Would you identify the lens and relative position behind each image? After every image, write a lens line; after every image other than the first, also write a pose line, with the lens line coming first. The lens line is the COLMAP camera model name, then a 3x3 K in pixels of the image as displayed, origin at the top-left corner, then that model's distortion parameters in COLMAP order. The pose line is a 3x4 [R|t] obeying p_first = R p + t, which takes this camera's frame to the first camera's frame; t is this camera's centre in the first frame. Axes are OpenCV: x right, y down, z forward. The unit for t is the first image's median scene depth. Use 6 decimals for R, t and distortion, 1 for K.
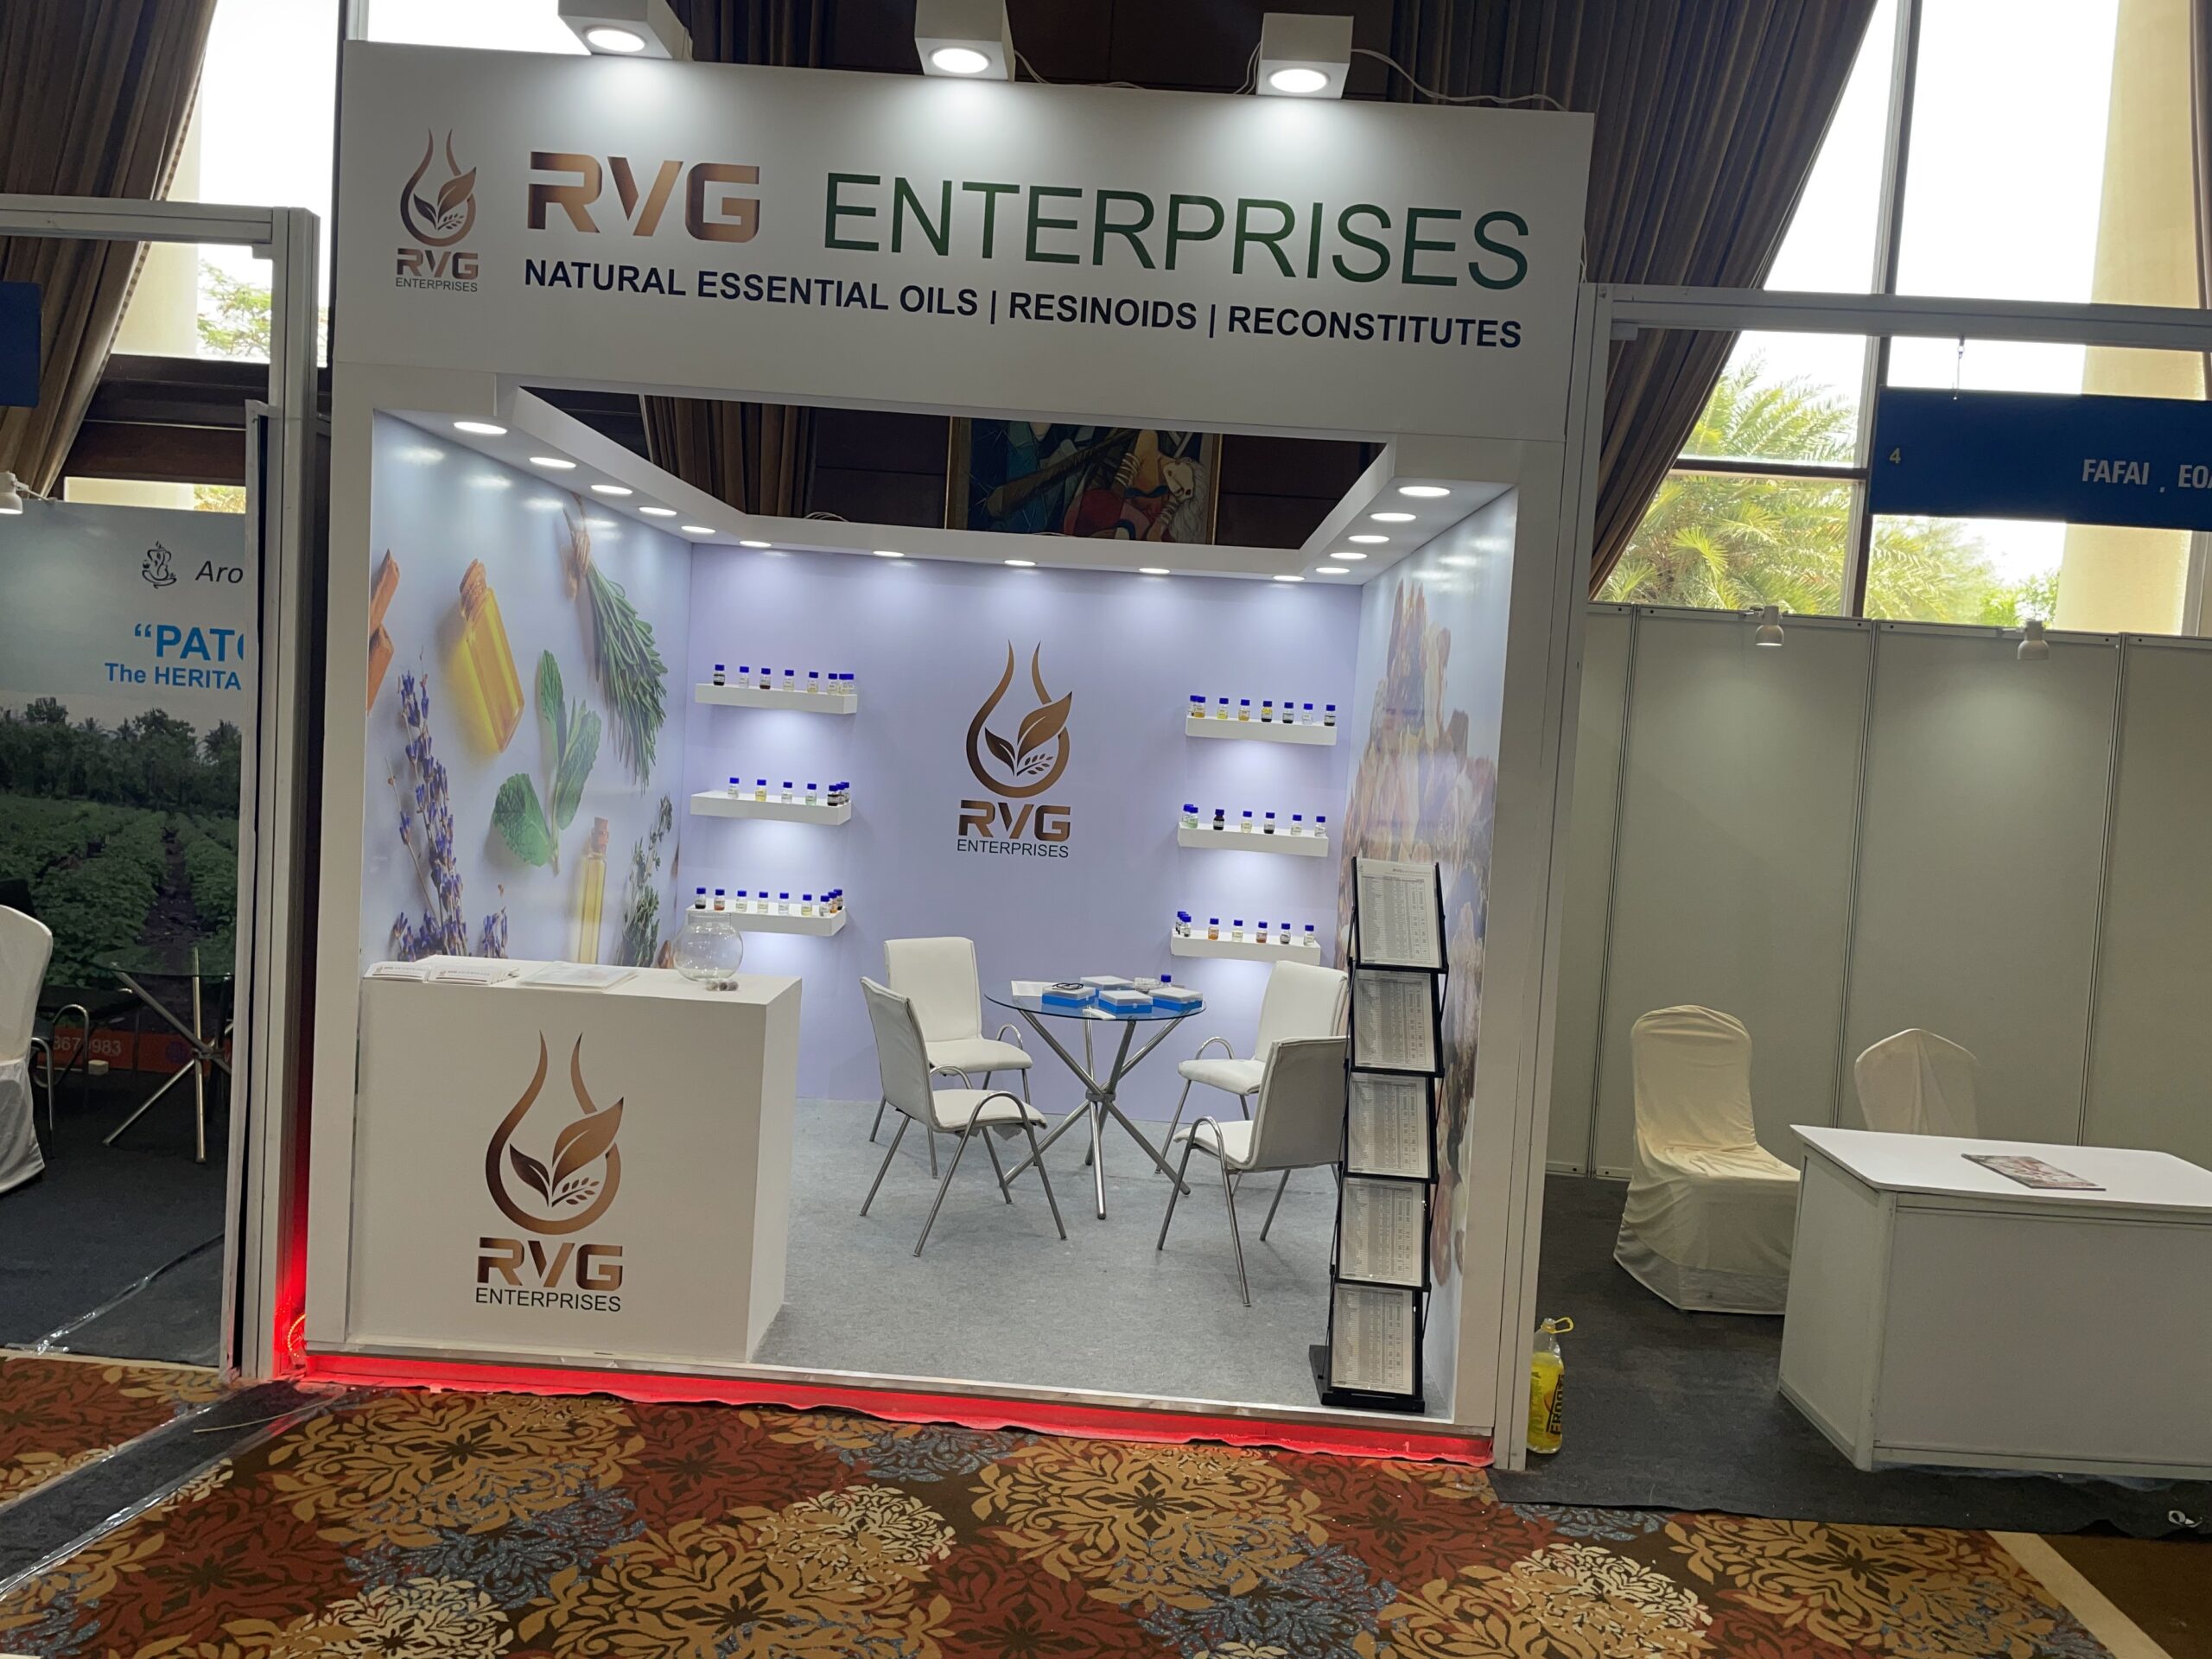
lens RADIAL K [[1685.3, 0, 1100.6], [0, 1685.3, 818.1], [0, 0, 1]] dist [0.106794, -0.172980]
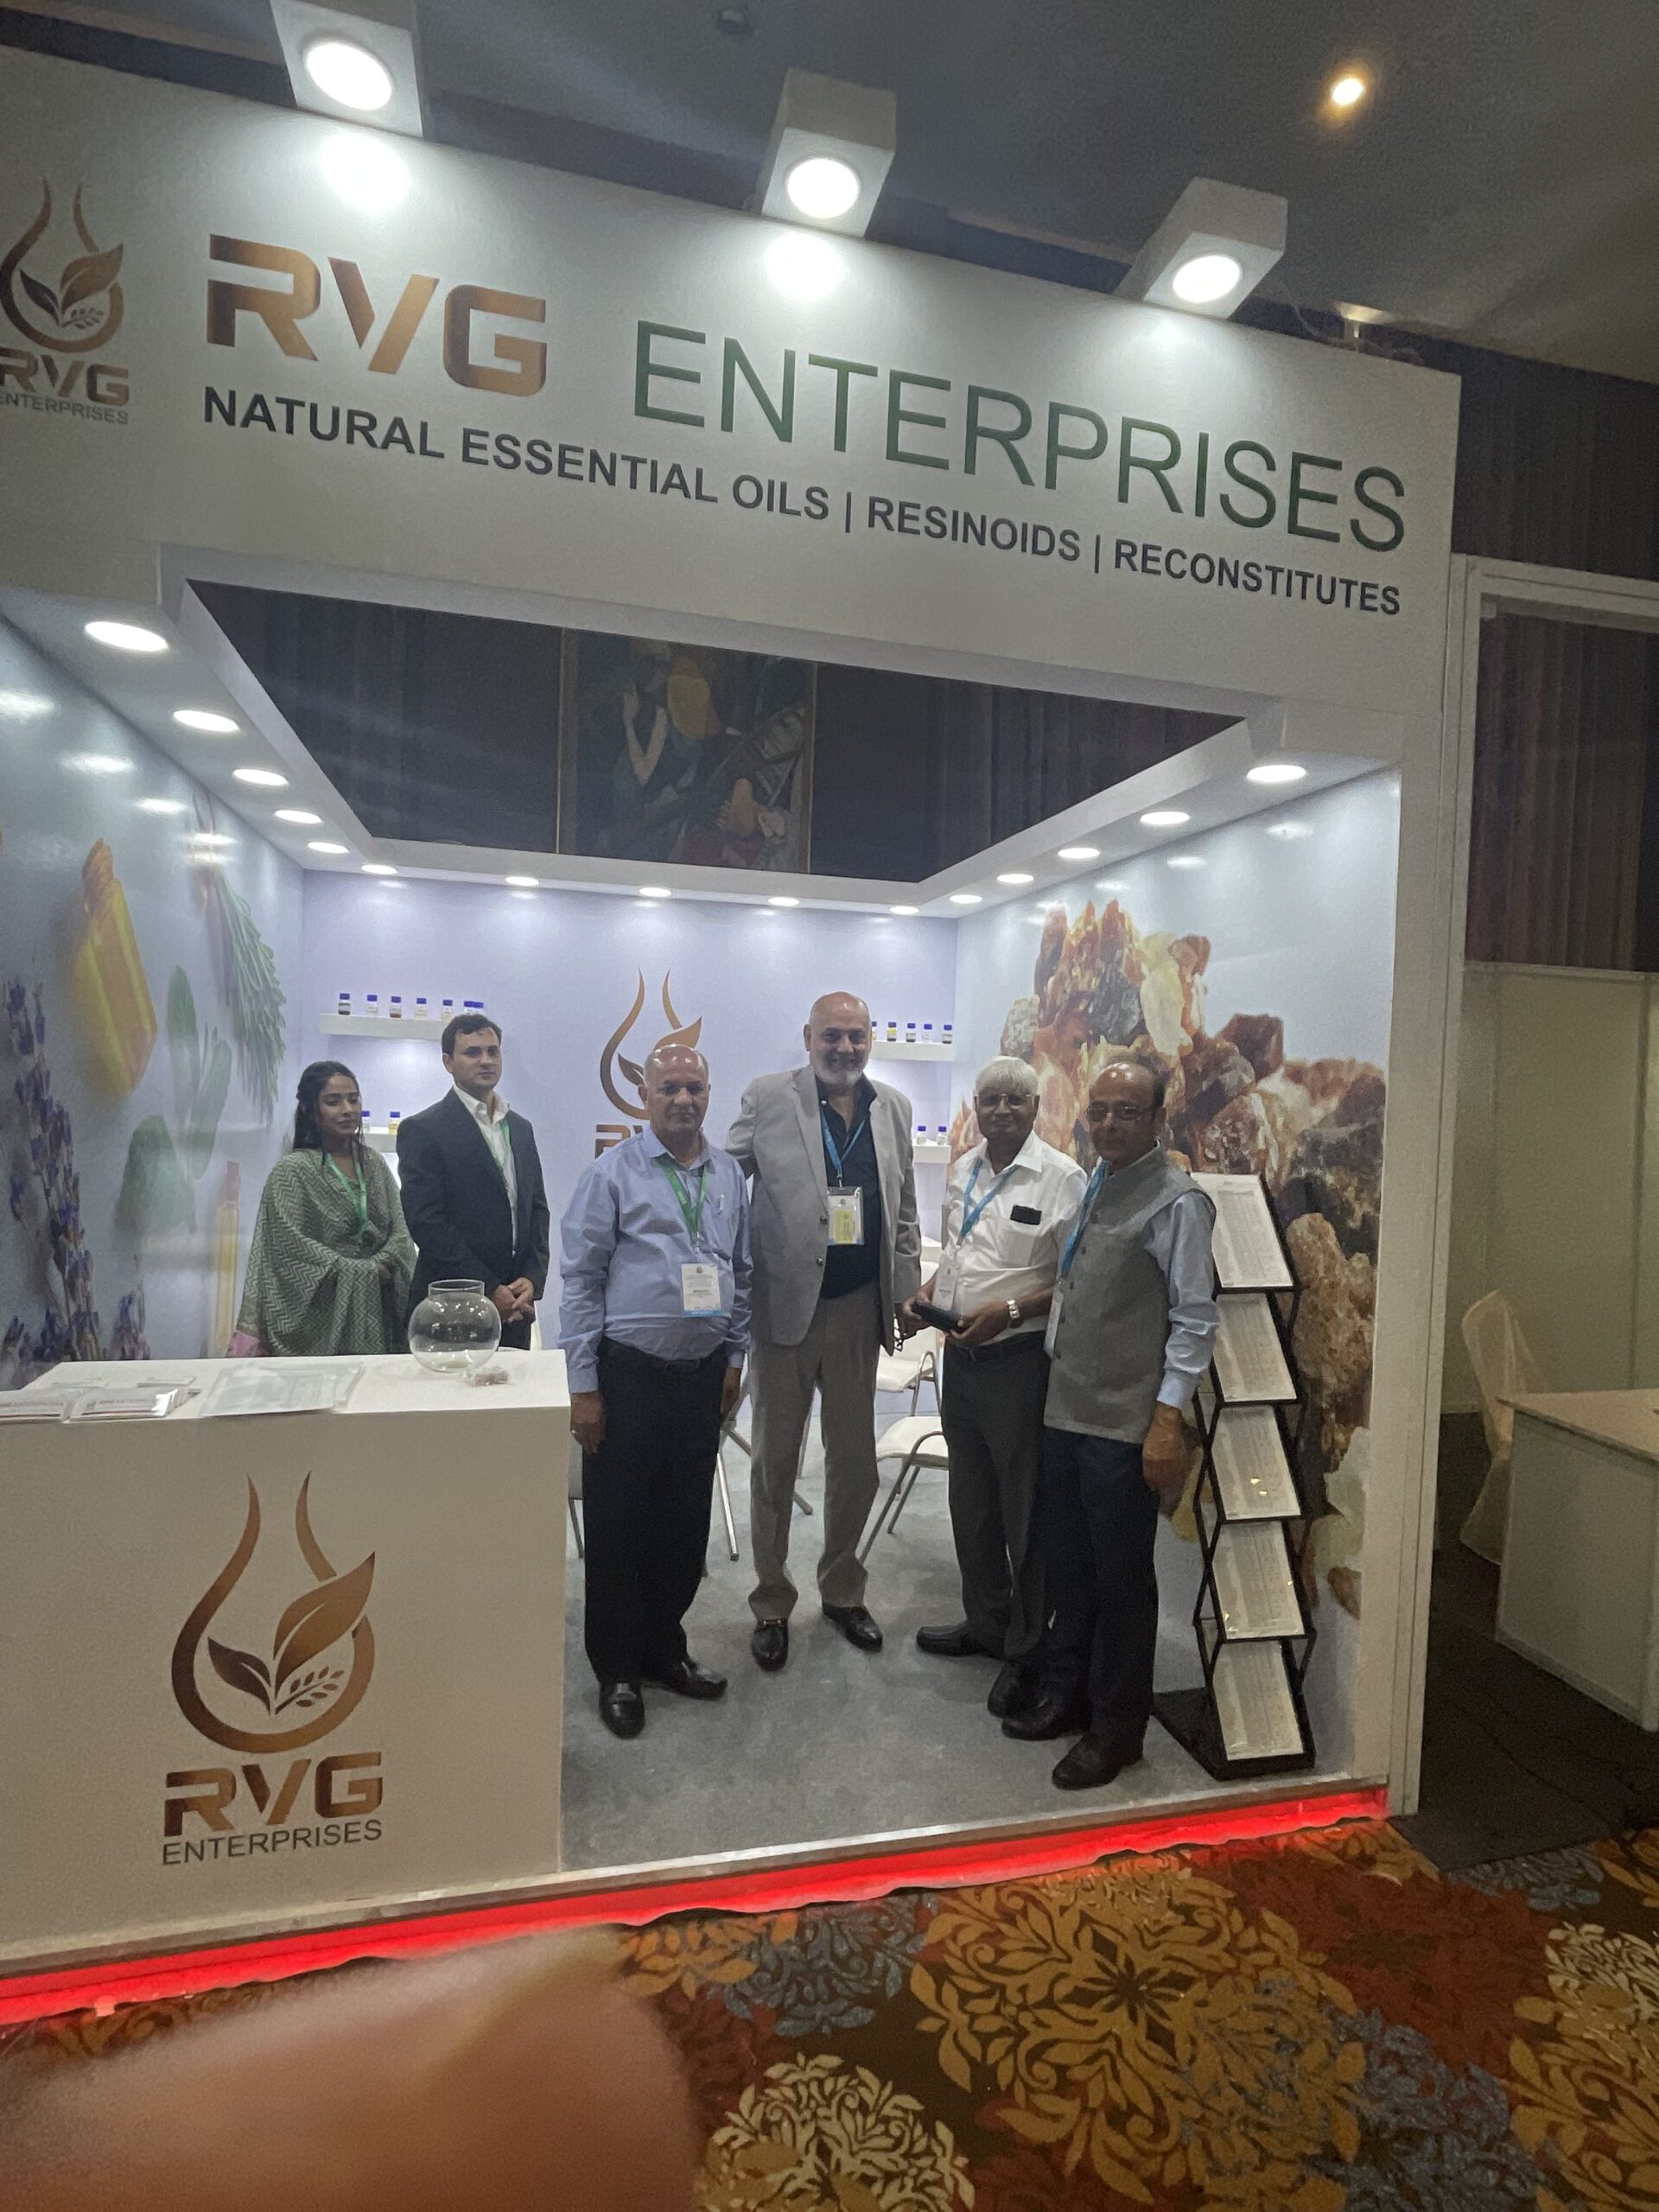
lens RADIAL K [[1154.1, 0, 829.5], [0, 1154.1, 1106.0], [0, 0, 1]] dist [-0.030032, 0.019295]
pose [[0.960716, -0.035451, 0.275258, -0.229570], [0.040160, 0.999127, -0.011489, -0.014485], [-0.274611, 0.022092, 0.961302, 0.485994]]
